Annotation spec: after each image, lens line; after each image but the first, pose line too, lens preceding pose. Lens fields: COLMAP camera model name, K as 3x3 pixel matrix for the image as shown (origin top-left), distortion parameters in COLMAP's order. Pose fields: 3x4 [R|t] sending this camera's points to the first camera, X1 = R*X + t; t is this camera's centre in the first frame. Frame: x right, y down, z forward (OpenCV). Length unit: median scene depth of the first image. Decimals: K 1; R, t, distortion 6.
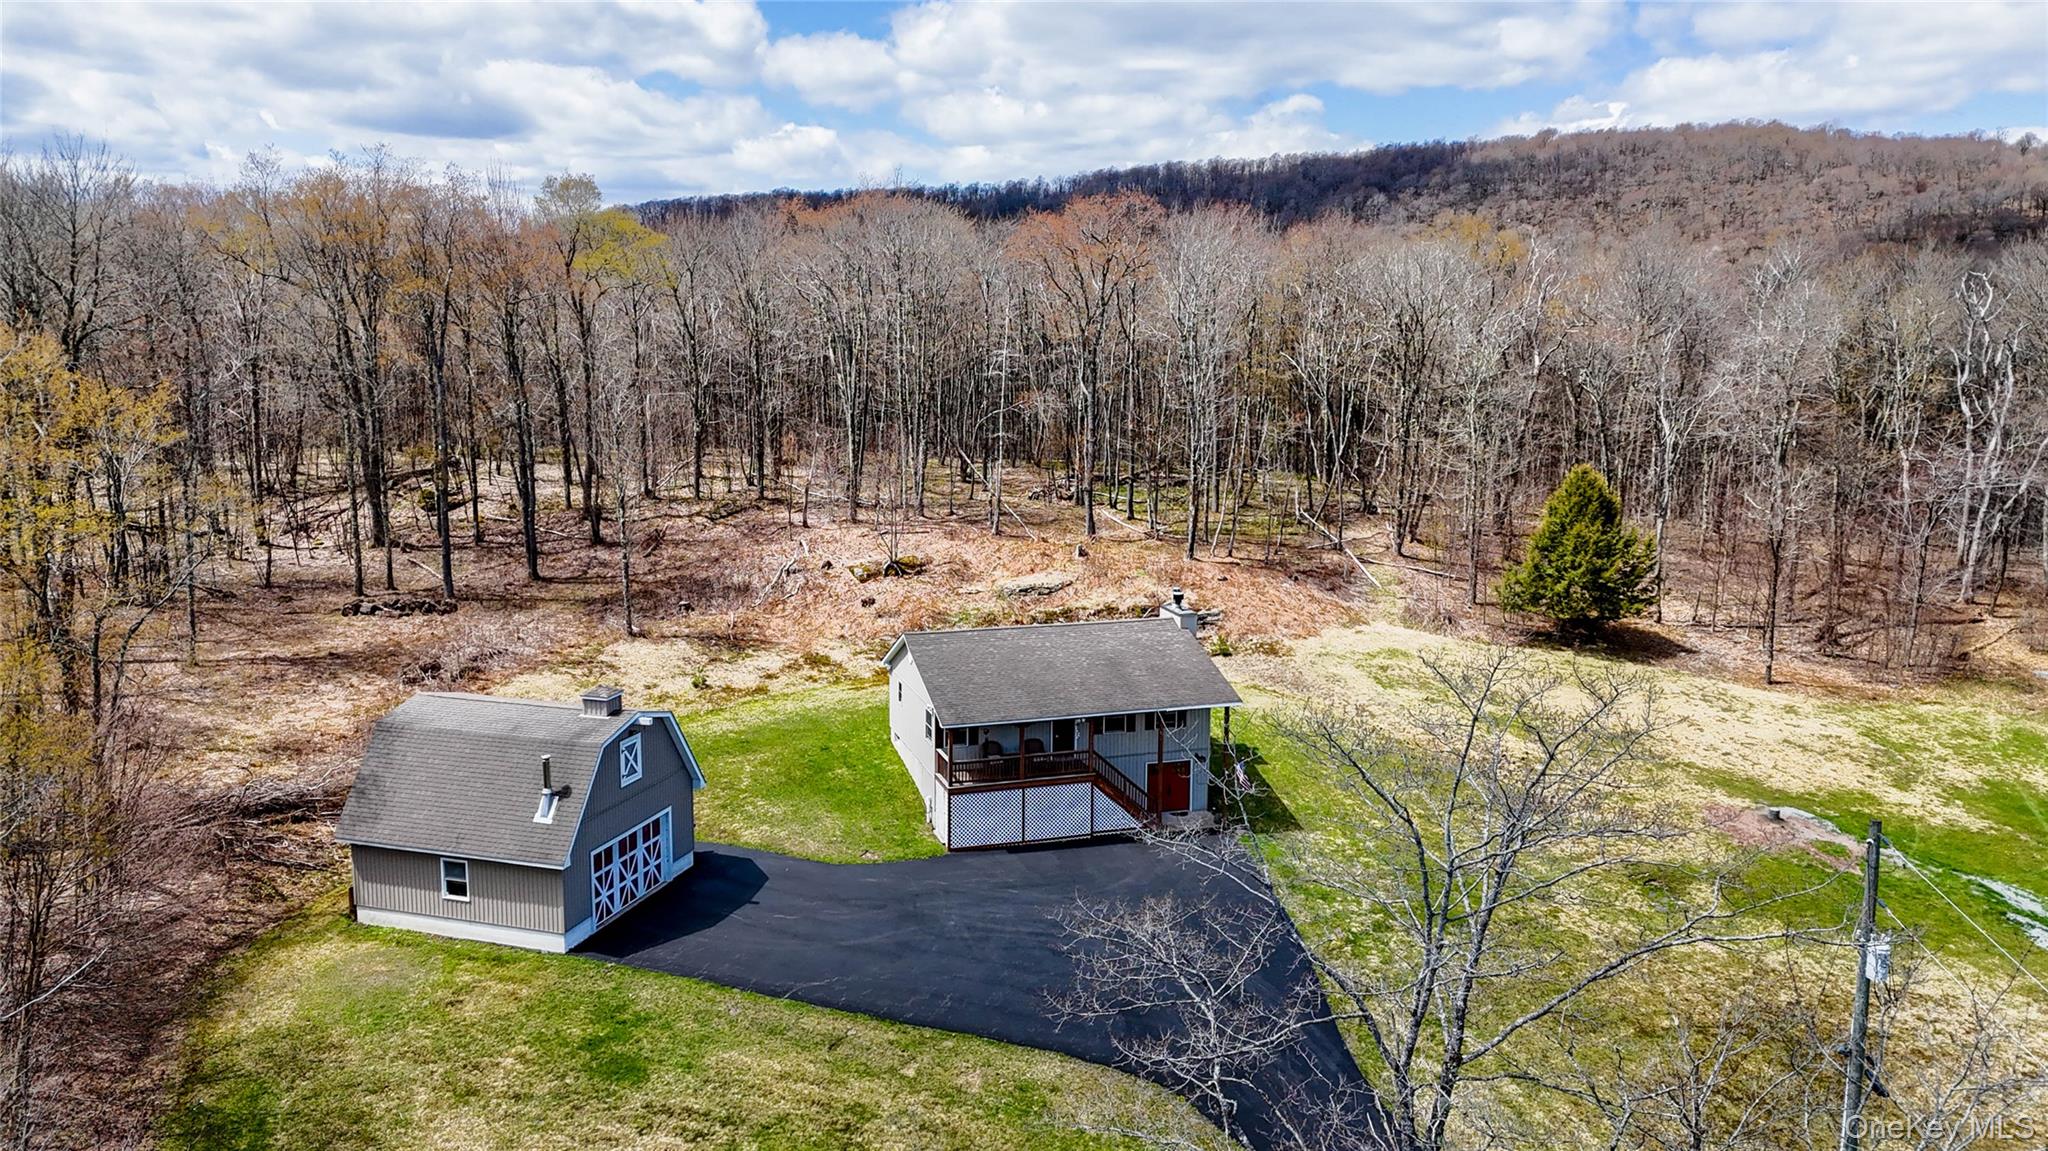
lens RADIAL K [[1493.4, 0, 1024.0], [0, 1493.4, 575.5], [0, 0, 1]] dist [0.105556, -0.119959]
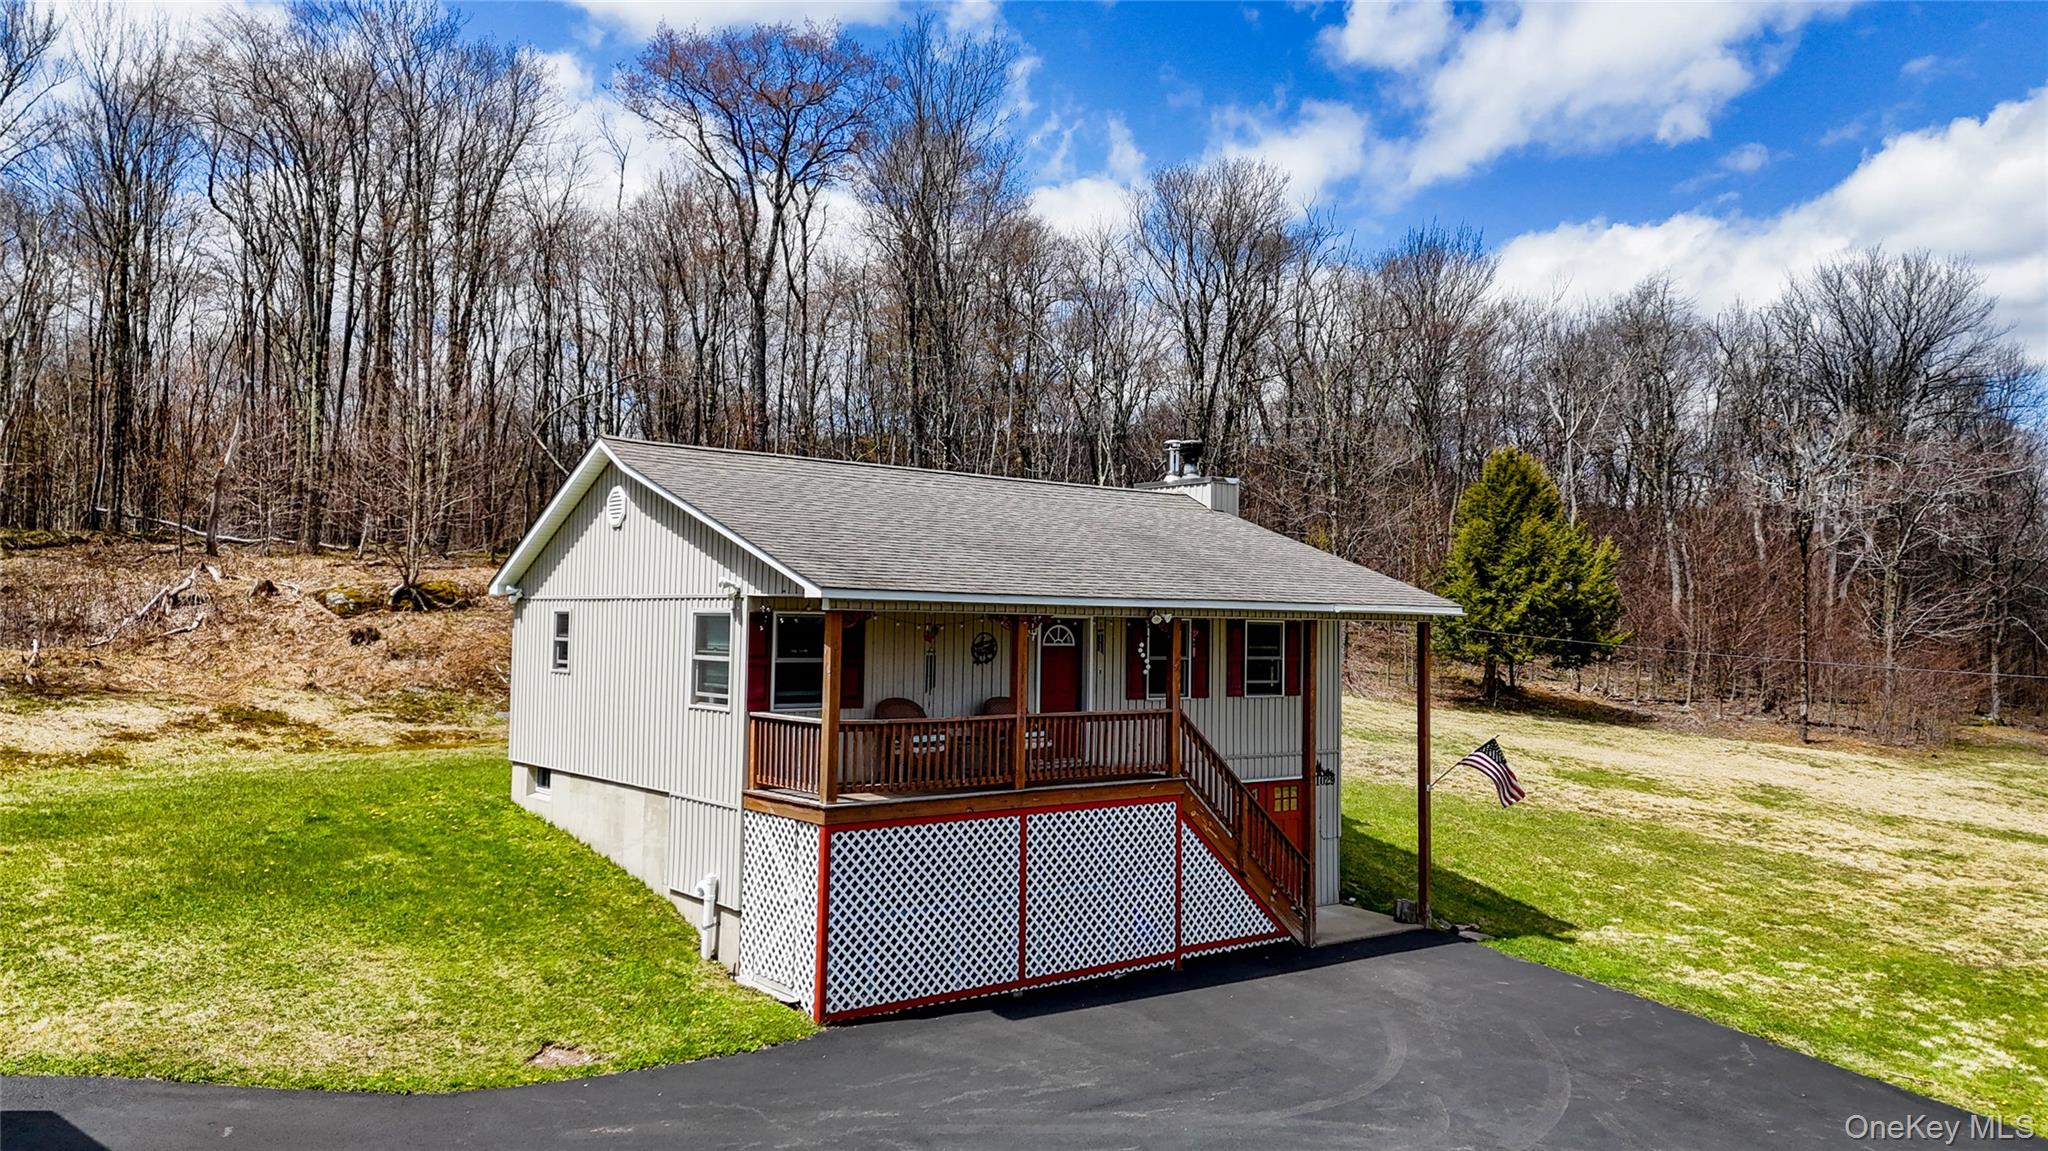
lens RADIAL K [[1493.4, 0, 1024.0], [0, 1493.4, 575.5], [0, 0, 1]] dist [0.105556, -0.119959]
pose [[0.931498, 0.021050, 0.363136, -0.096062], [0.052470, 0.980107, -0.191409, 0.119887], [-0.359941, 0.197351, 0.911863, 0.530597]]
